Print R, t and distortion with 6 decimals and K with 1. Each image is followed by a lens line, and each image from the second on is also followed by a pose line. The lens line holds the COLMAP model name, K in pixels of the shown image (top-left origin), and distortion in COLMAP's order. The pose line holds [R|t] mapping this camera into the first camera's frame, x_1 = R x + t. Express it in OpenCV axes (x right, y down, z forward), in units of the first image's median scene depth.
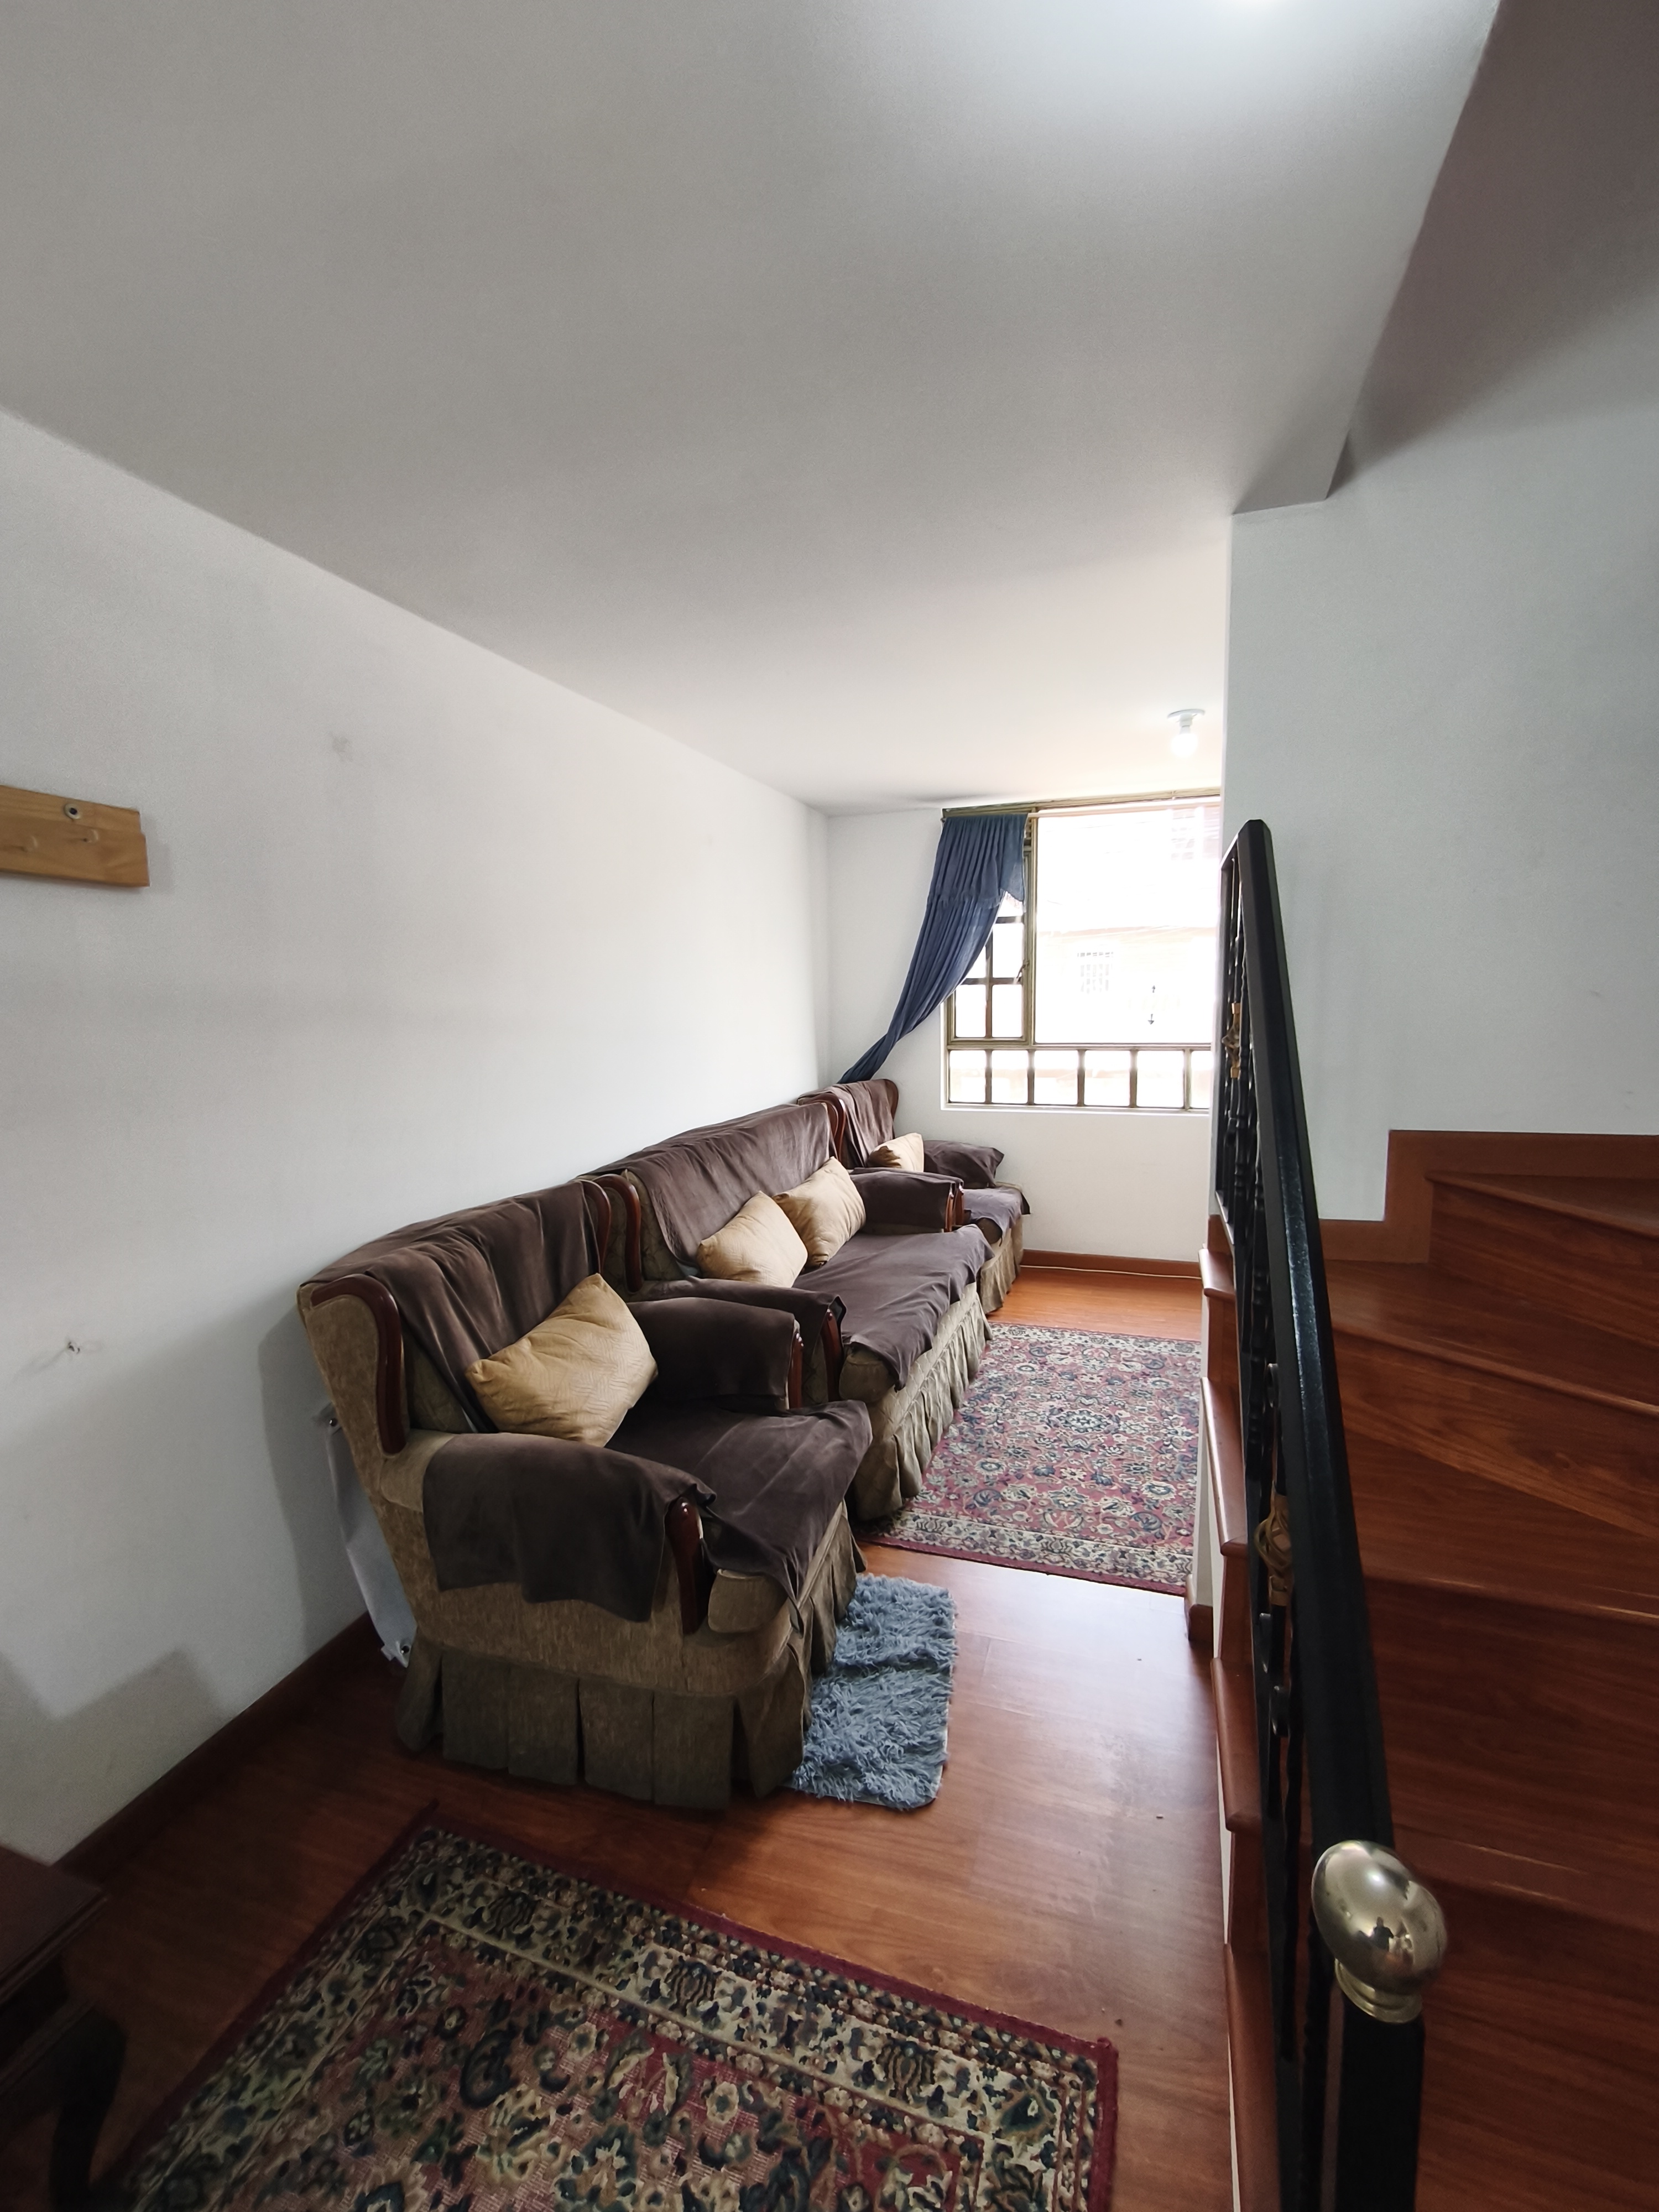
lens RADIAL K [[929.4, 0, 830.7], [0, 929.4, 1113.1], [0, 0, 1]] dist [-0.000056, -0.003119]
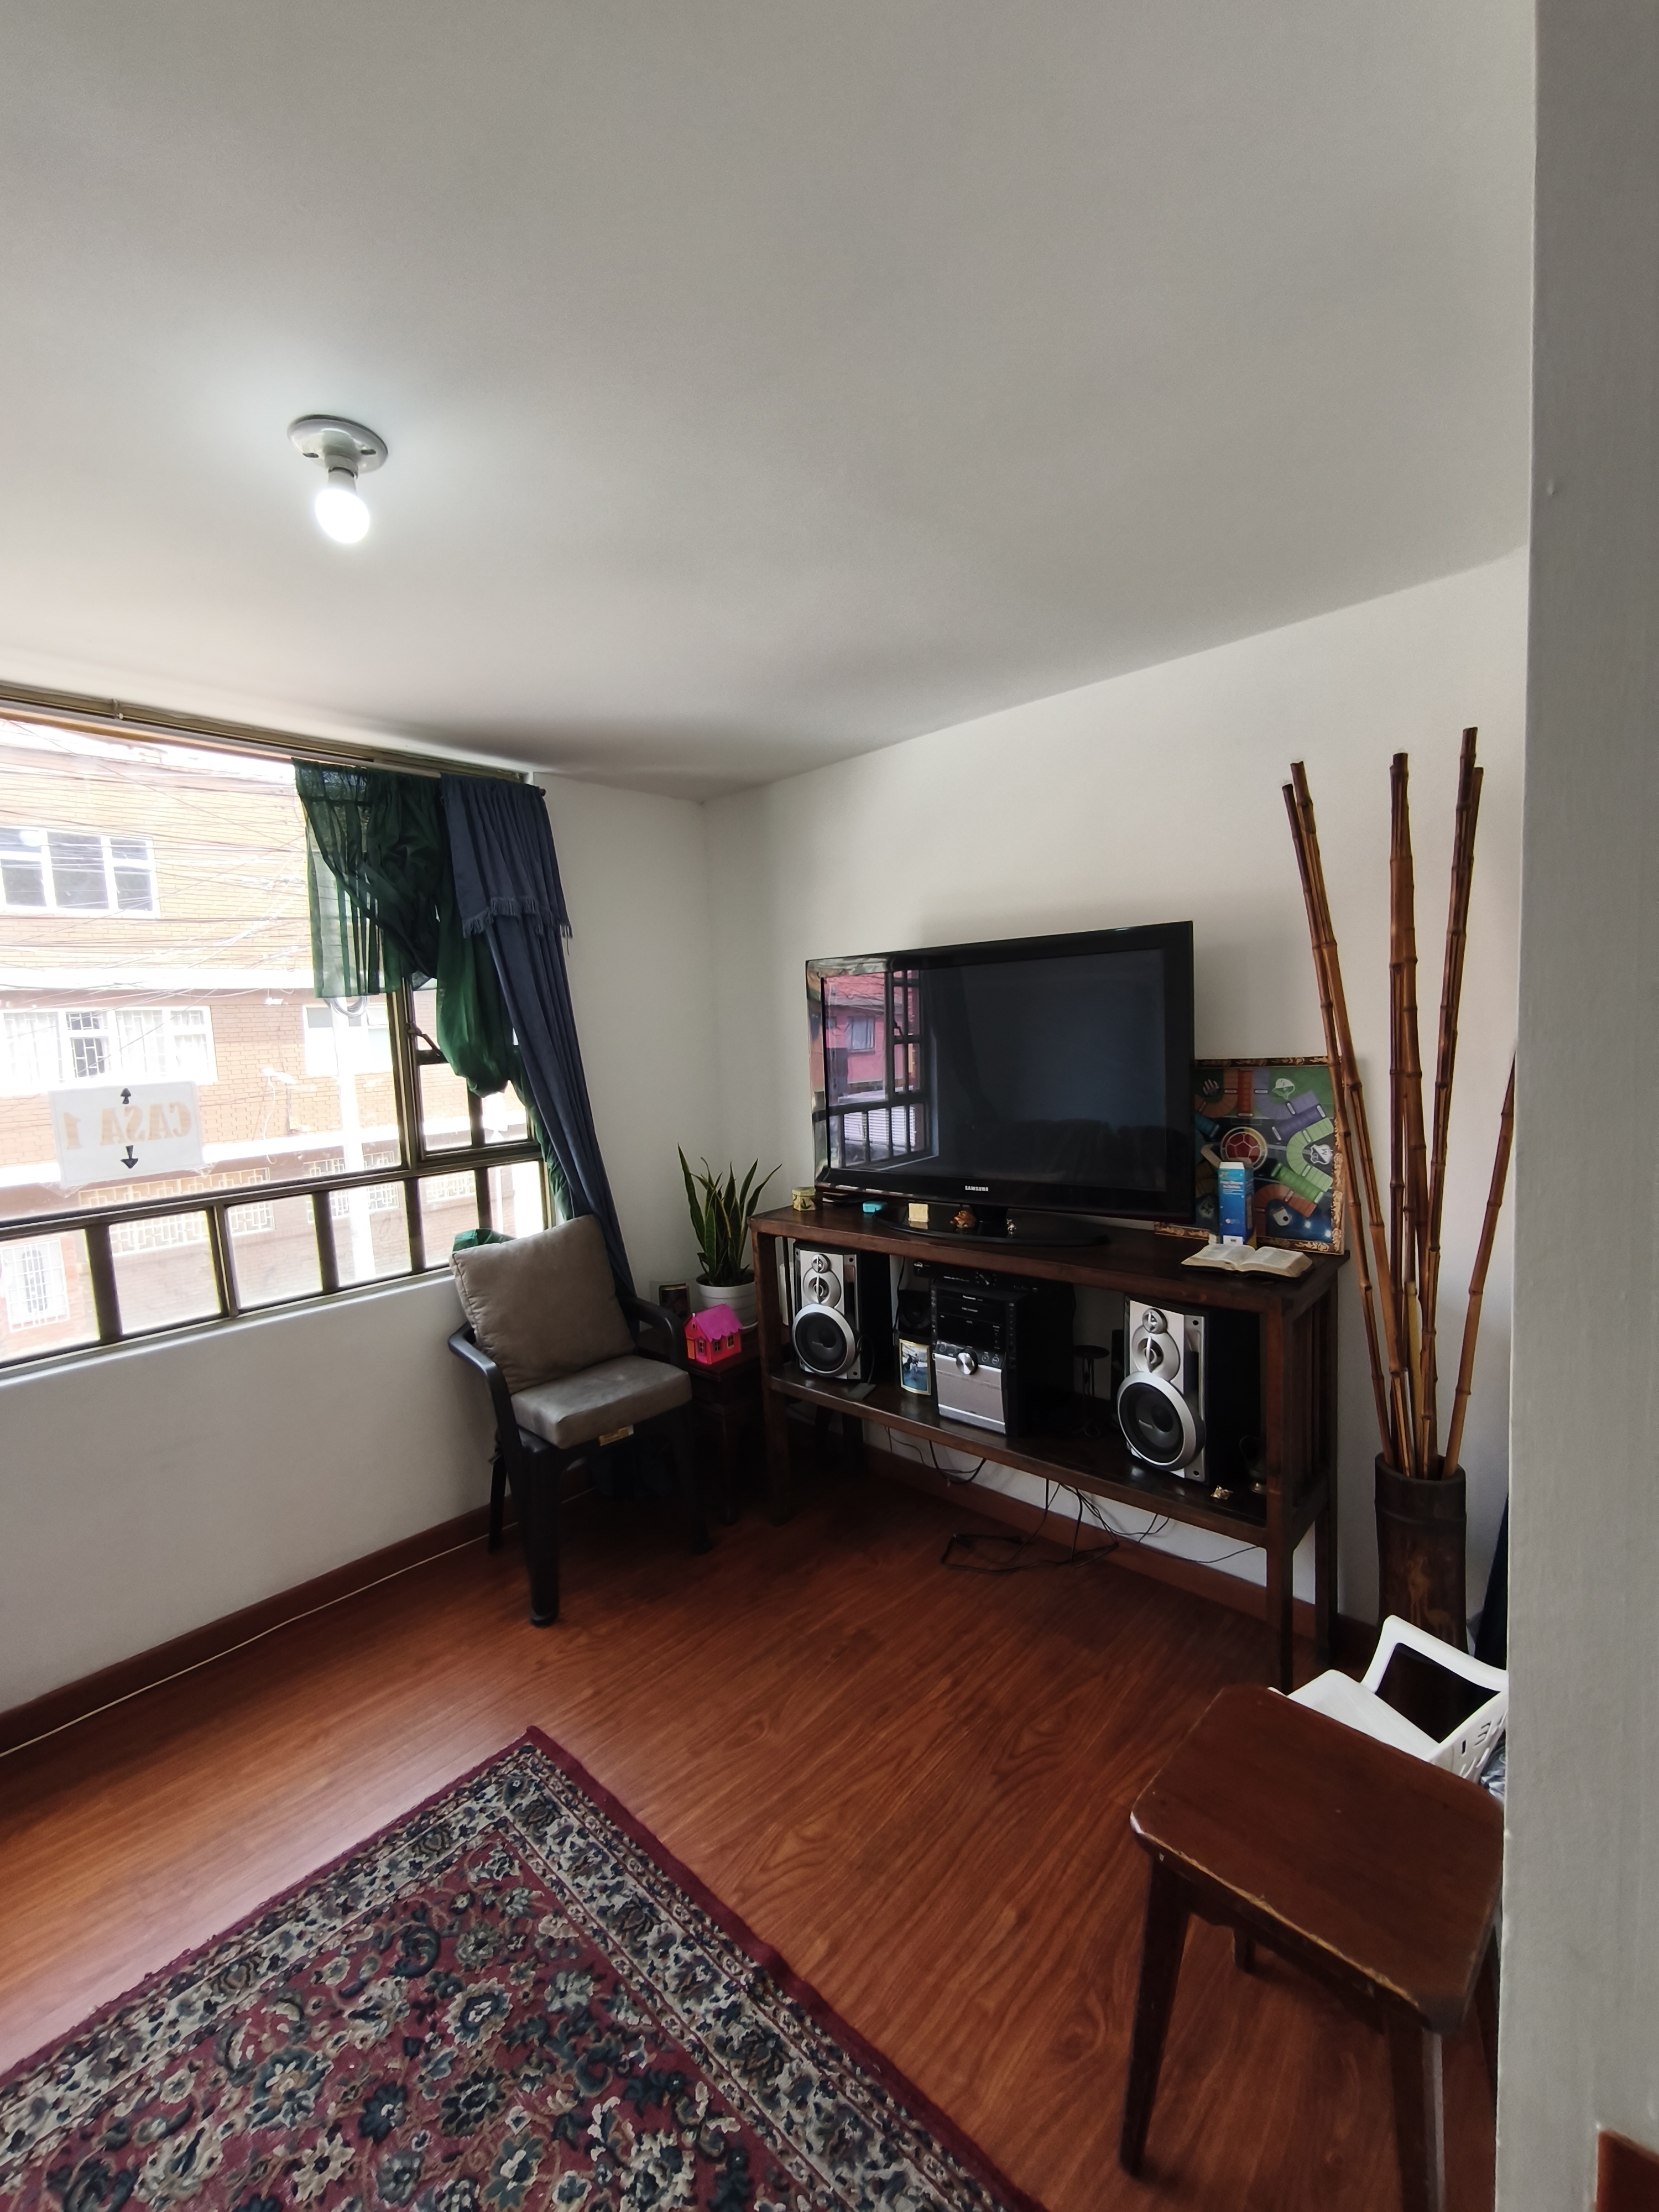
lens RADIAL K [[929.4, 0, 830.7], [0, 929.4, 1113.1], [0, 0, 1]] dist [-0.000056, -0.003119]
pose [[0.403250, -0.087134, 0.910932, 0.079688], [0.158324, 0.987087, 0.024332, -0.123417], [-0.901290, 0.134411, 0.411838, 0.739111]]
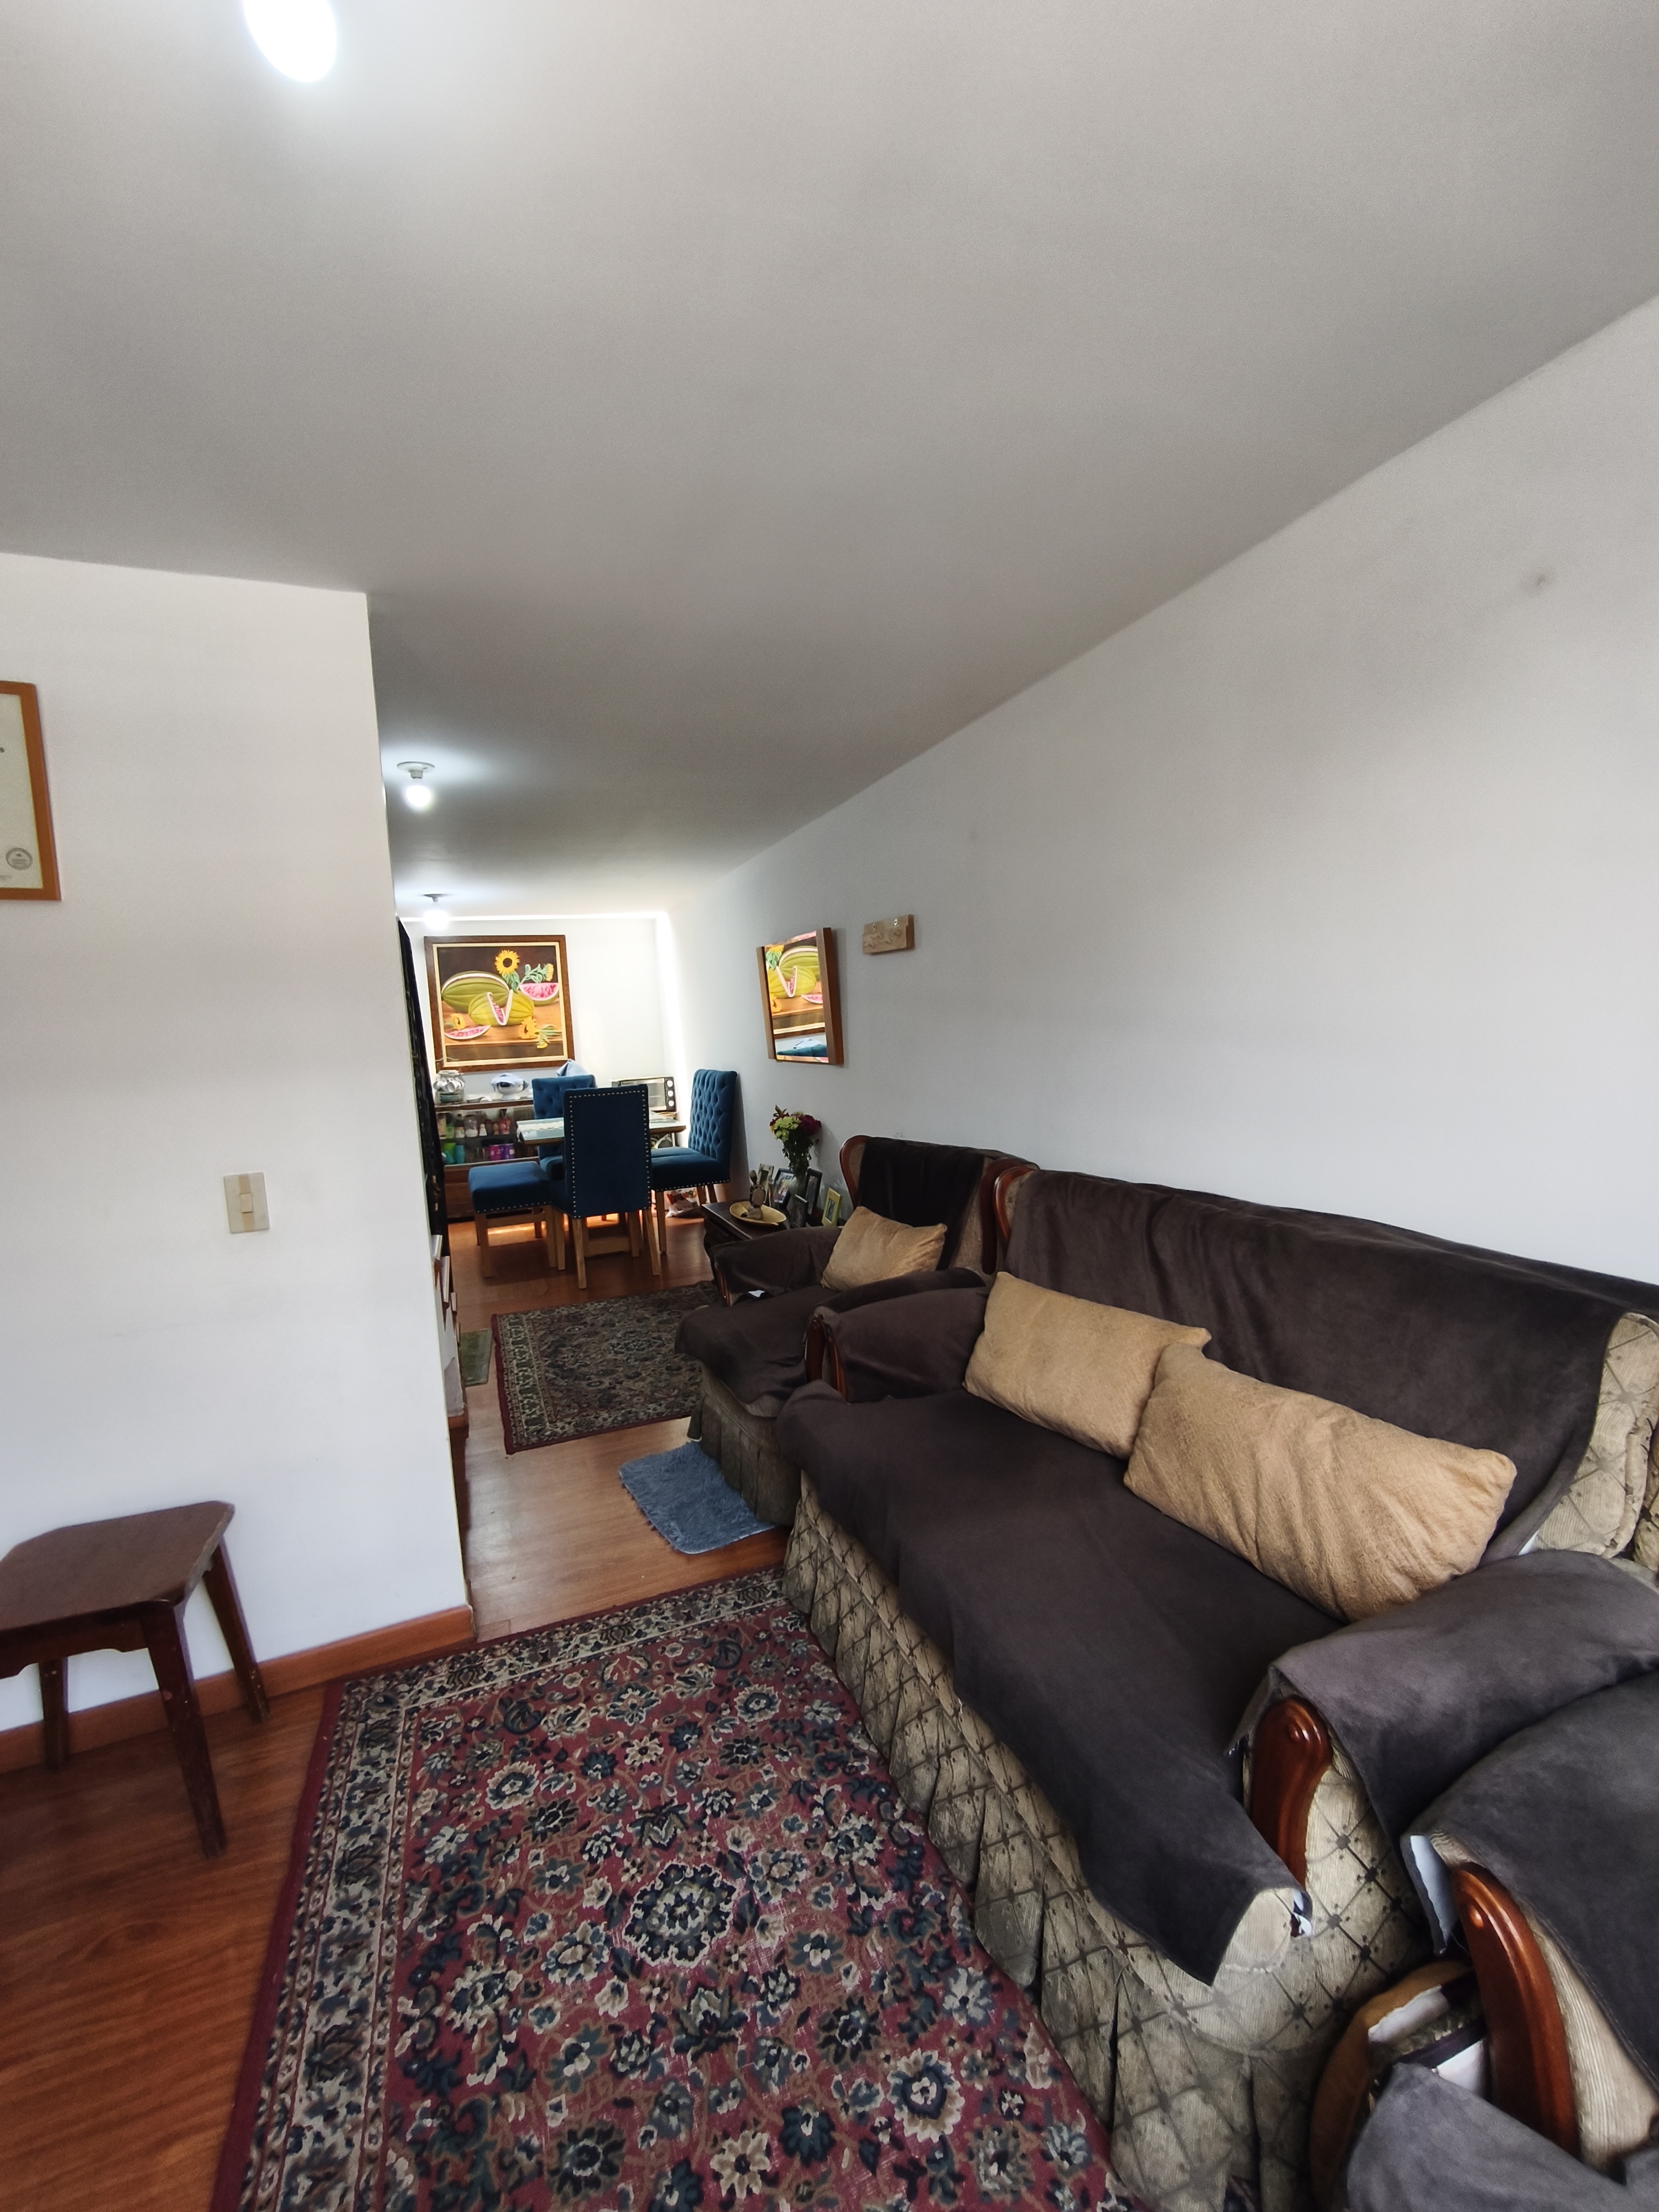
lens RADIAL K [[937.9, 0, 823.5], [0, 937.9, 1113.2], [0, 0, 1]] dist [-0.000975, -0.000089]
pose [[-0.760386, 0.119010, -0.638475, 0.516486], [-0.020558, 0.978165, 0.206811, -0.182316], [0.649146, 0.170382, -0.741336, 1.452094]]
